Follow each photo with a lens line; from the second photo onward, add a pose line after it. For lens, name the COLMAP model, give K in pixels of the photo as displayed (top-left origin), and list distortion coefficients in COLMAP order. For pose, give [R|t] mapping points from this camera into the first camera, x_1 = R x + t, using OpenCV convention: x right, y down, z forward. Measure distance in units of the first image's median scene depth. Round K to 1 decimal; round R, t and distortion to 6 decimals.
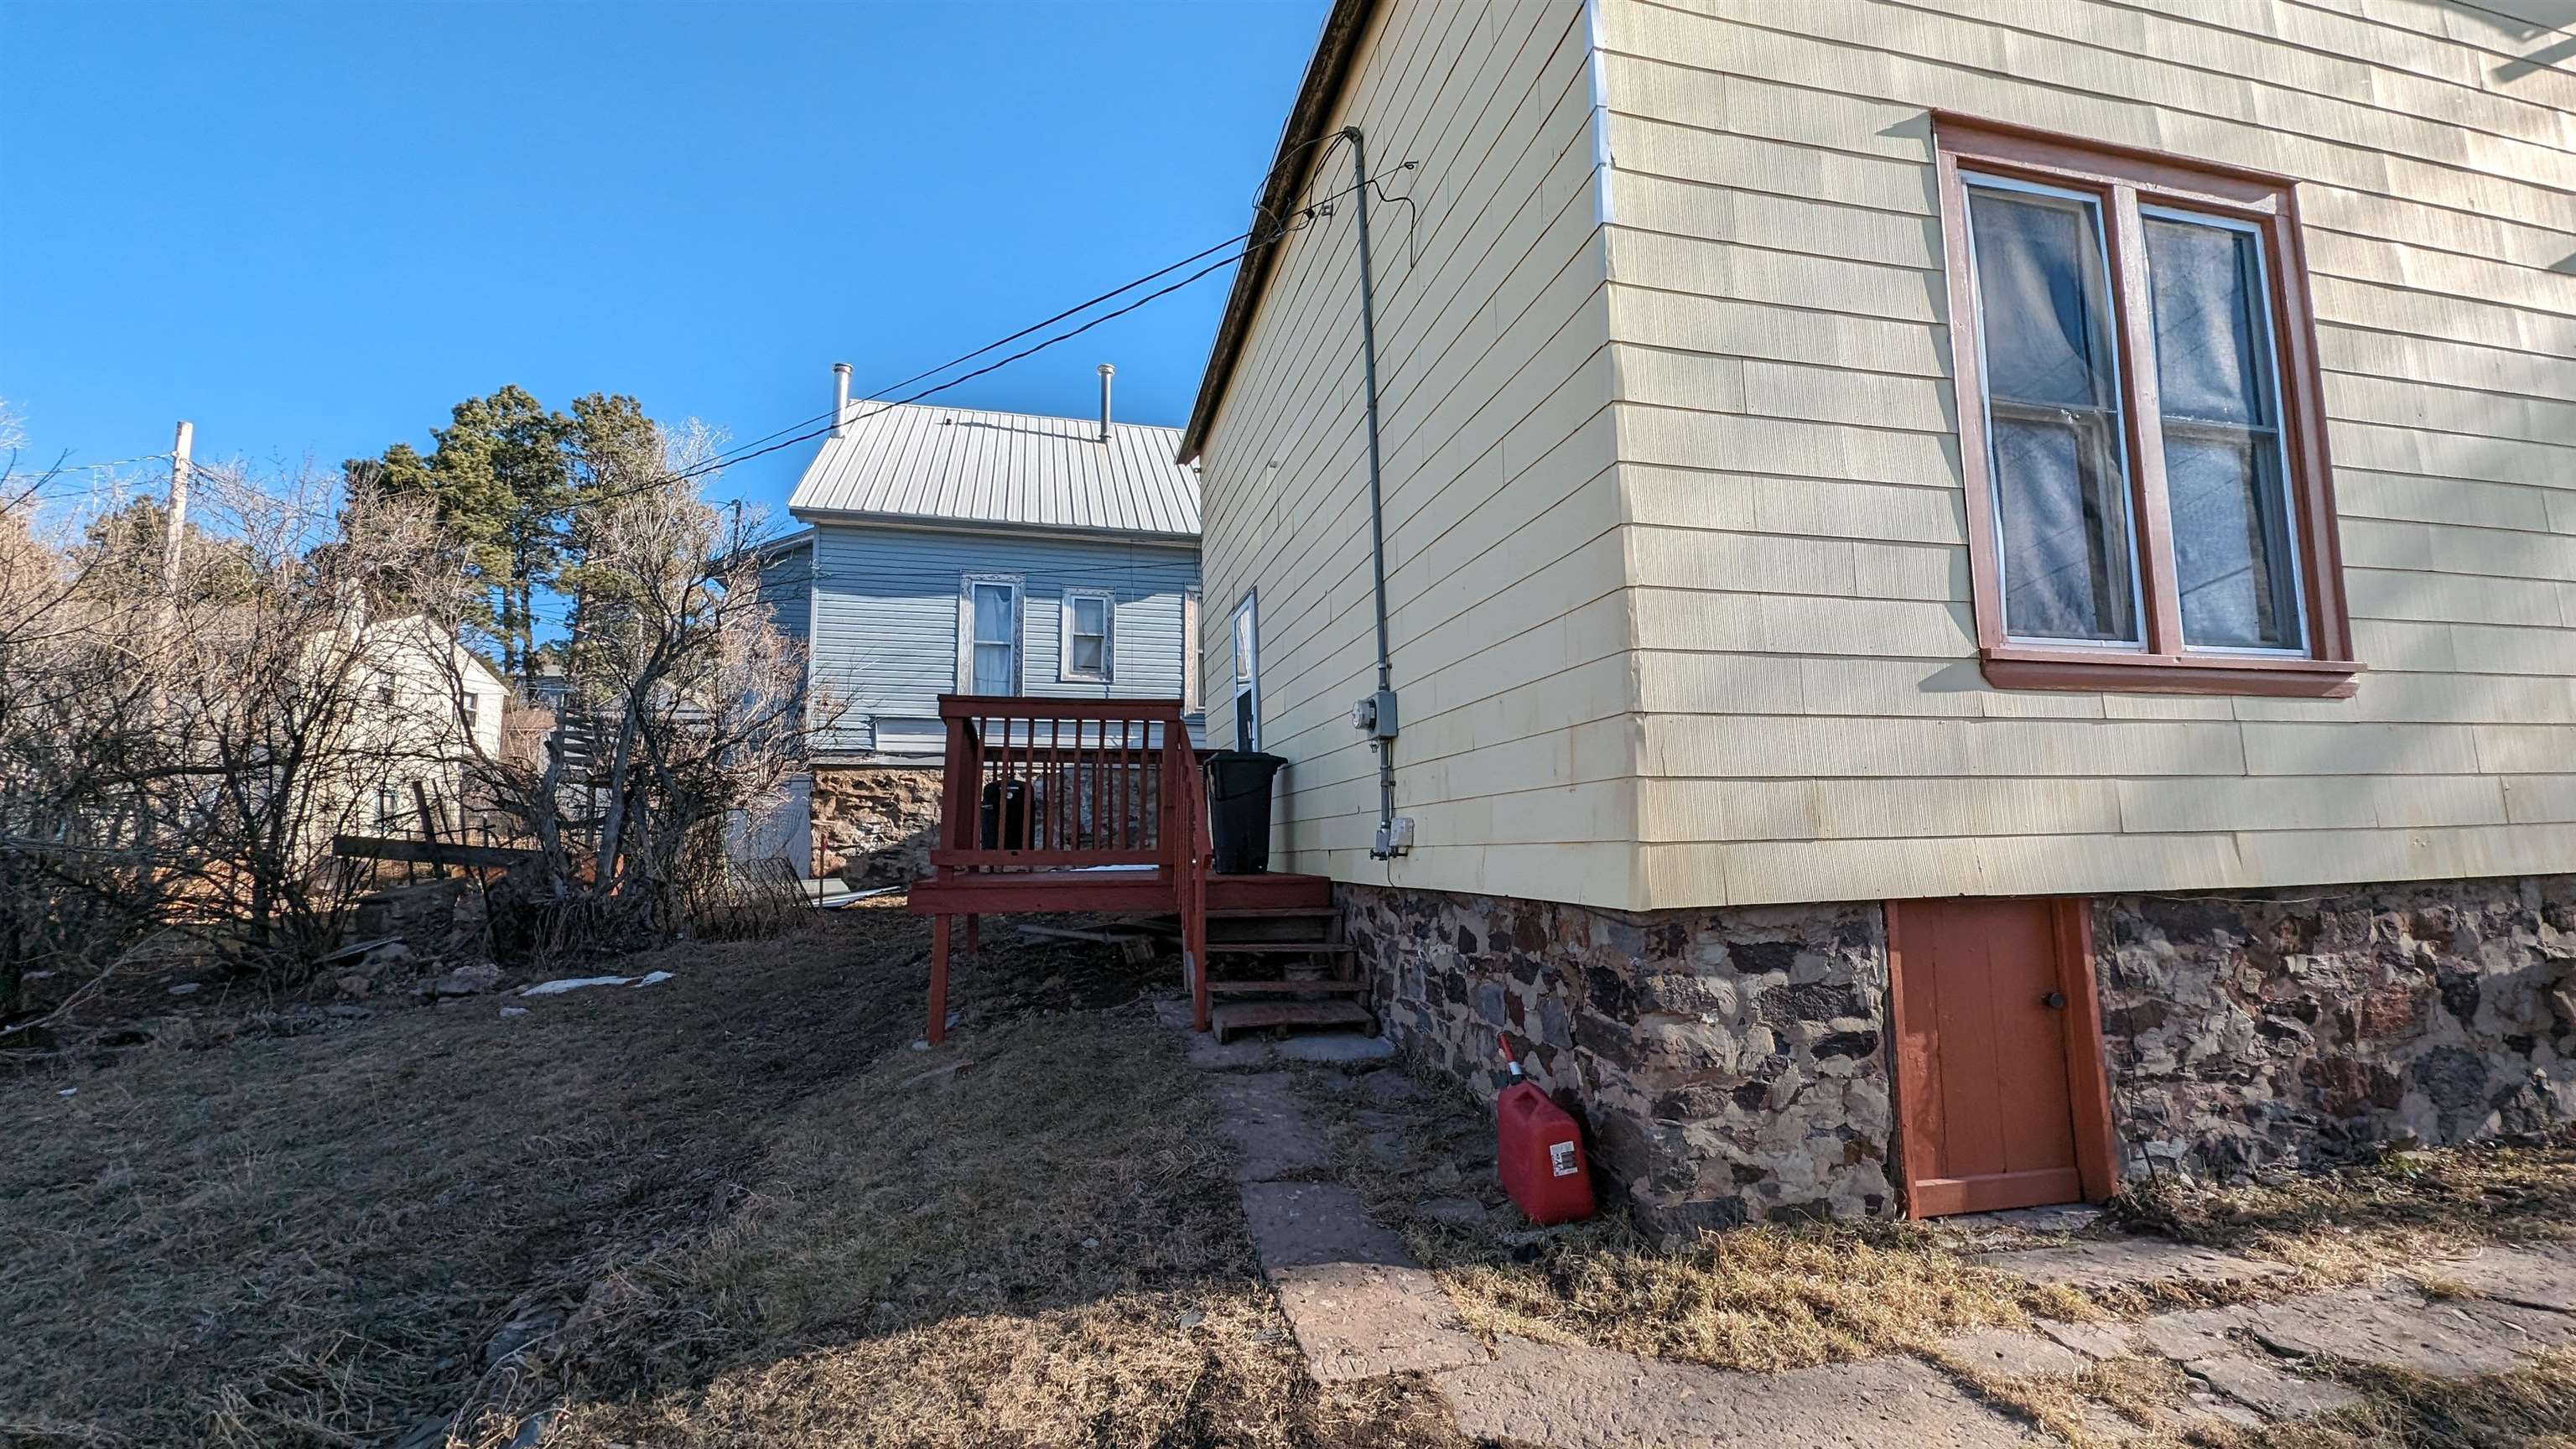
lens RADIAL K [[1028.8, 0, 1291.1], [0, 1028.8, 727.1], [0, 0, 1]] dist [-0.004005, -0.000267]
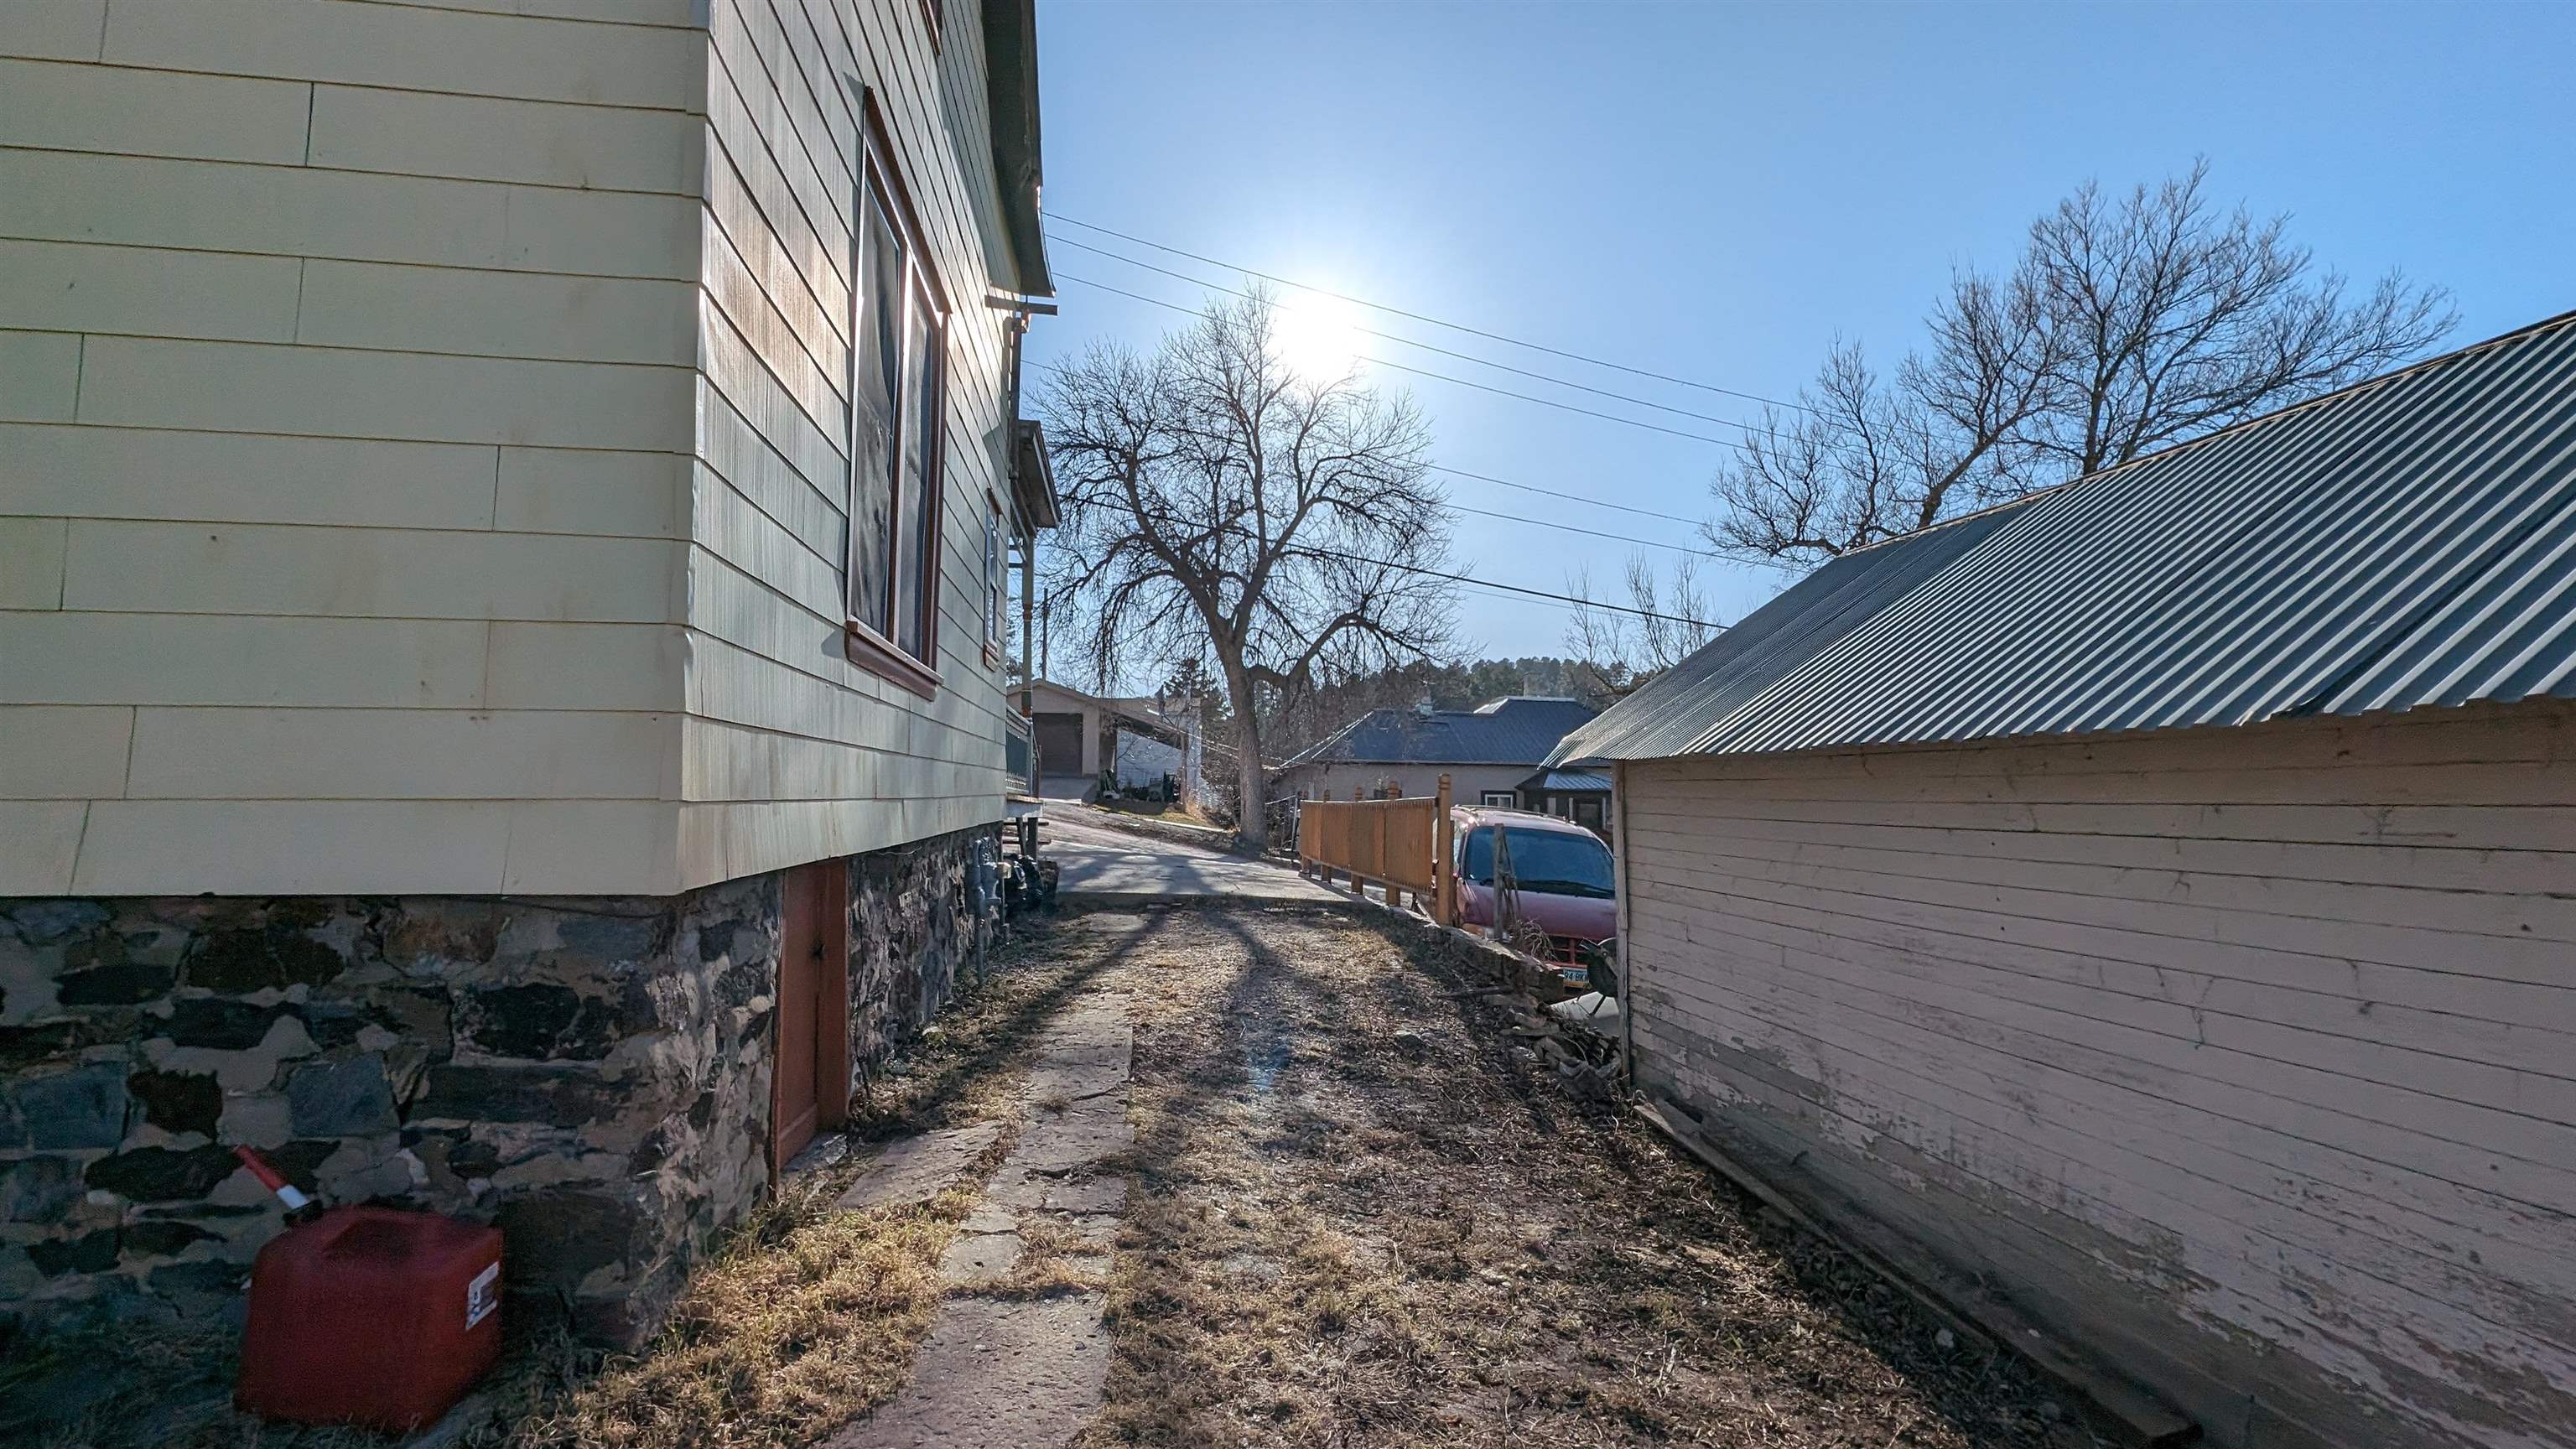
lens RADIAL K [[1028.8, 0, 1293.3], [0, 1028.8, 730.5], [0, 0, 1]] dist [-0.004005, -0.000267]
pose [[0.102396, 0.082157, 0.991345, -0.347734], [-0.119904, 0.990337, -0.069688, 0.059279], [-0.987491, -0.111731, 0.111257, 0.482844]]
